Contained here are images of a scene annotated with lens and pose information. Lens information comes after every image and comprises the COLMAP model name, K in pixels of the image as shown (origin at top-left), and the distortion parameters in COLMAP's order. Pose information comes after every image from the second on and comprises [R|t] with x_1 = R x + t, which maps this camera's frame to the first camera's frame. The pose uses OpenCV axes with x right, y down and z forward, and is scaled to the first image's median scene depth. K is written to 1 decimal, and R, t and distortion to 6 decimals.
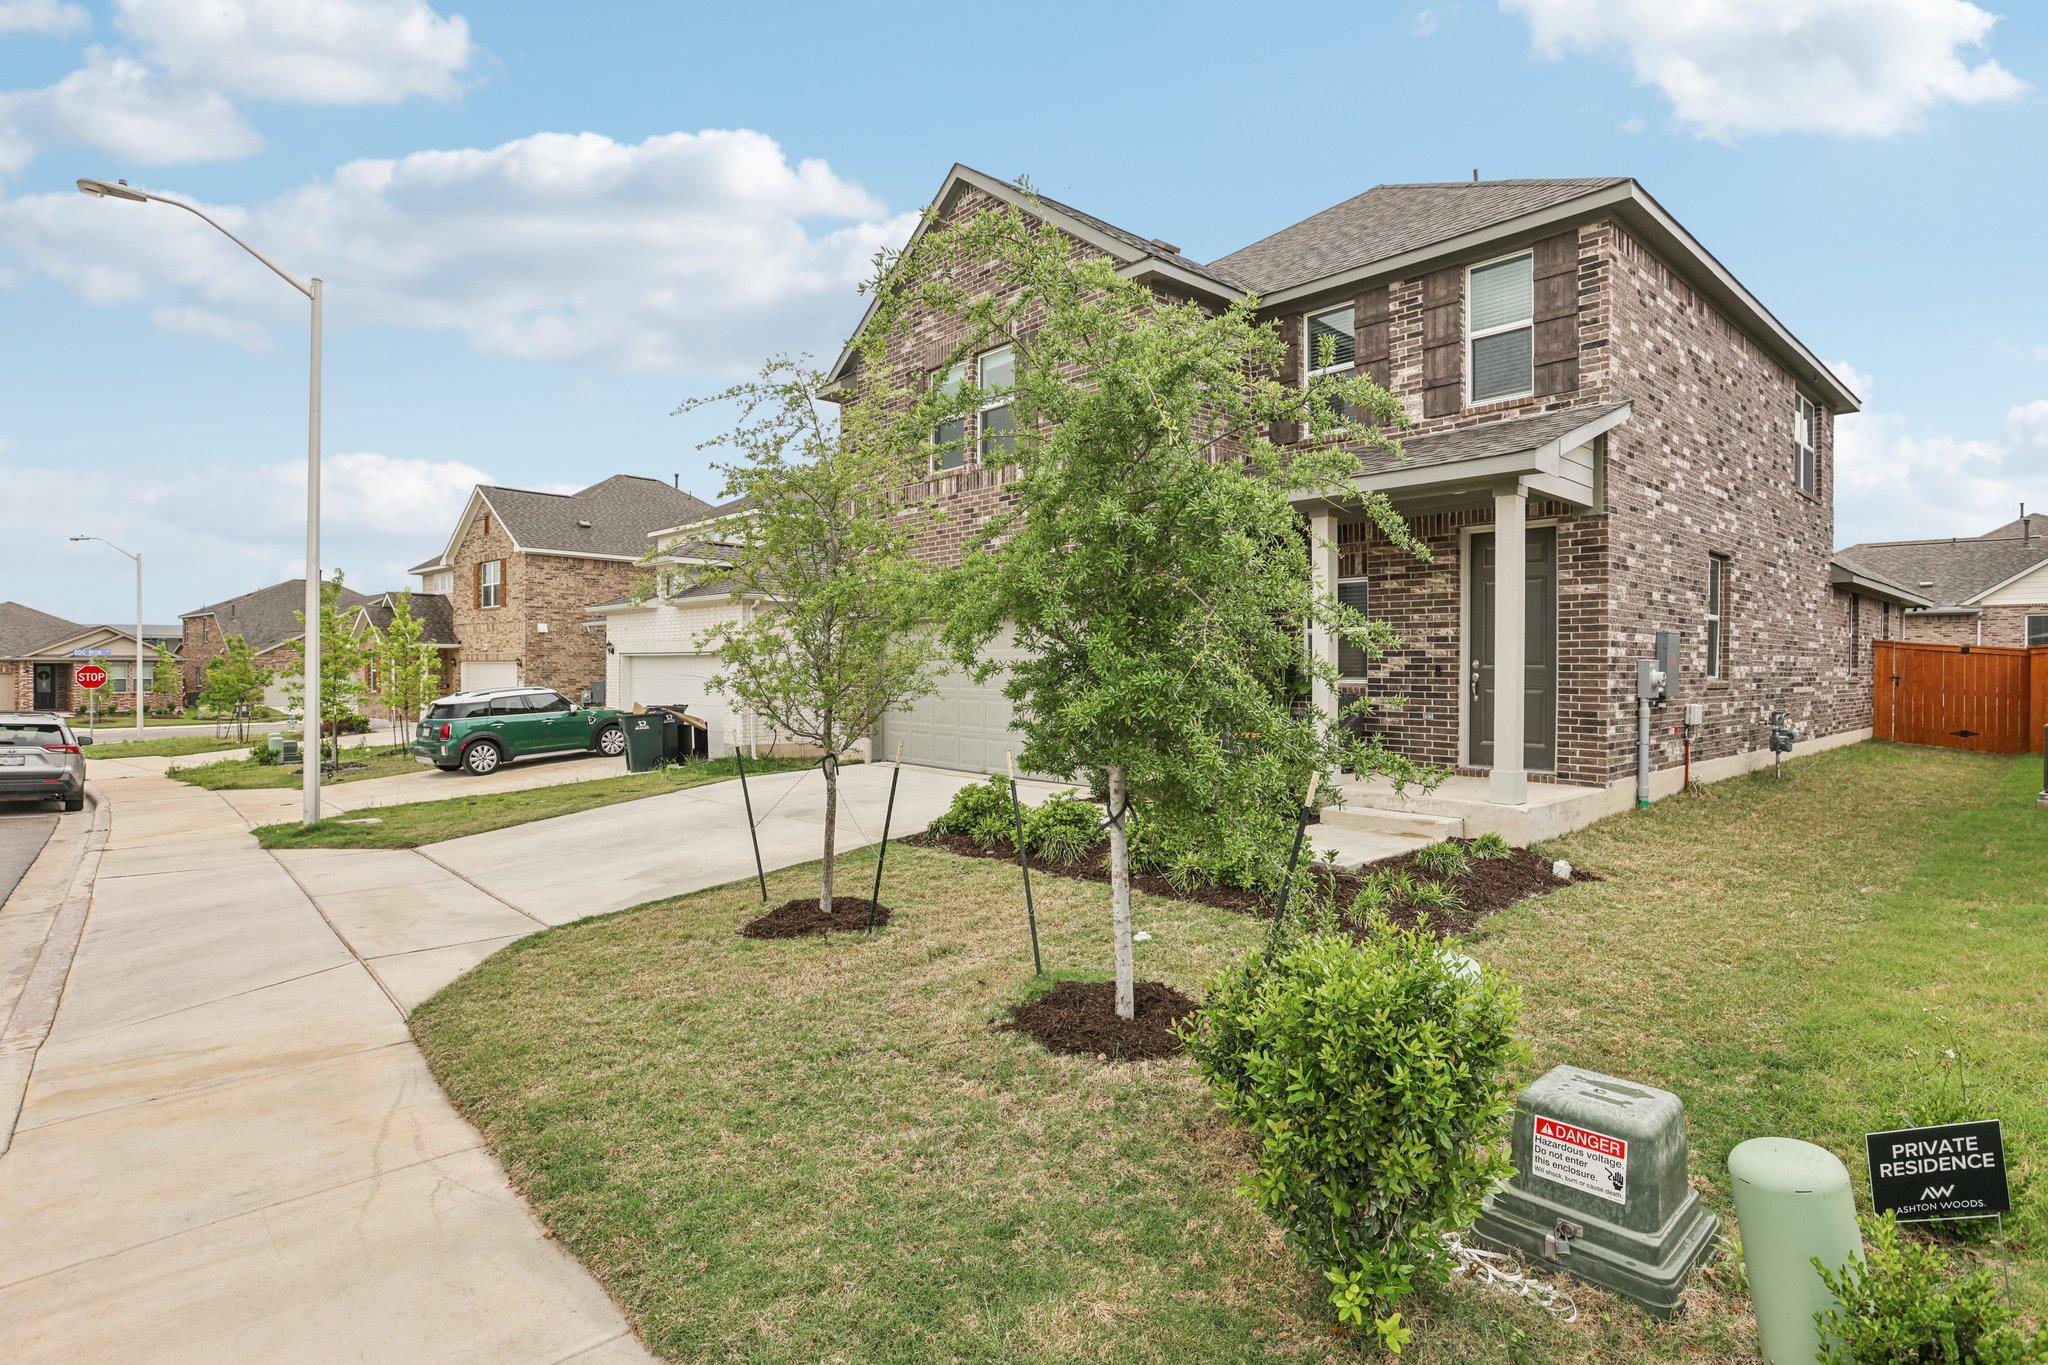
lens RADIAL K [[1054.0, 0, 1023.8], [0, 1054.0, 670.4], [0, 0, 1]] dist [0.003782, -0.000341]
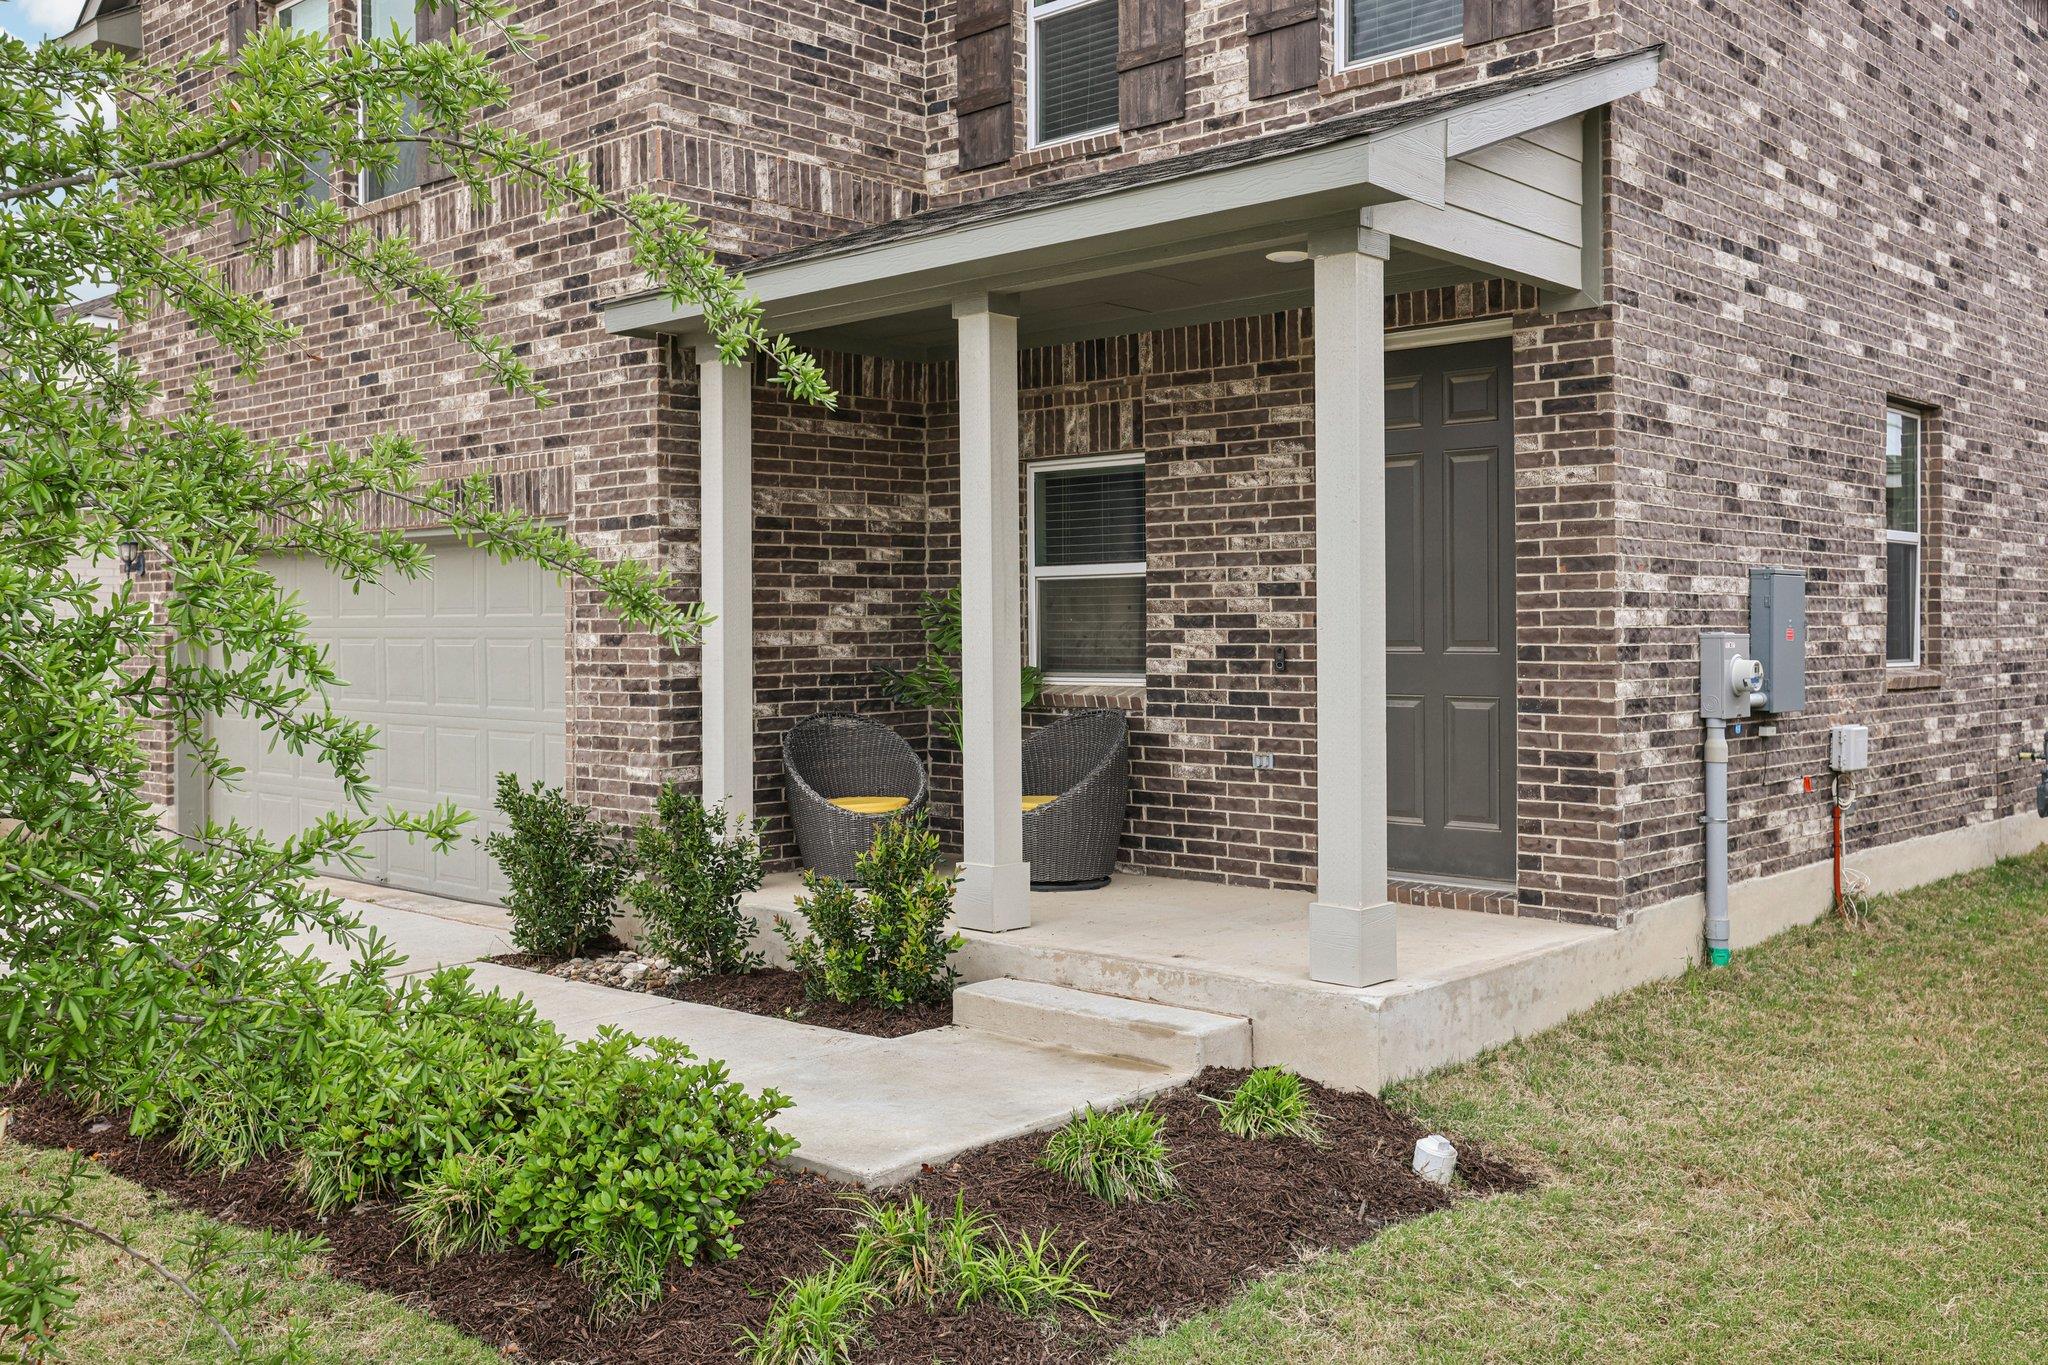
lens RADIAL K [[1883.2, 0, 993.6], [0, 1883.2, 608.5], [0, 0, 1]] dist [0.076737, 0.000000]
pose [[0.997310, -0.007609, 0.072897, 0.210465], [0.008625, 0.999870, -0.013625, -0.011481], [-0.072784, 0.014217, 0.997246, 0.202019]]
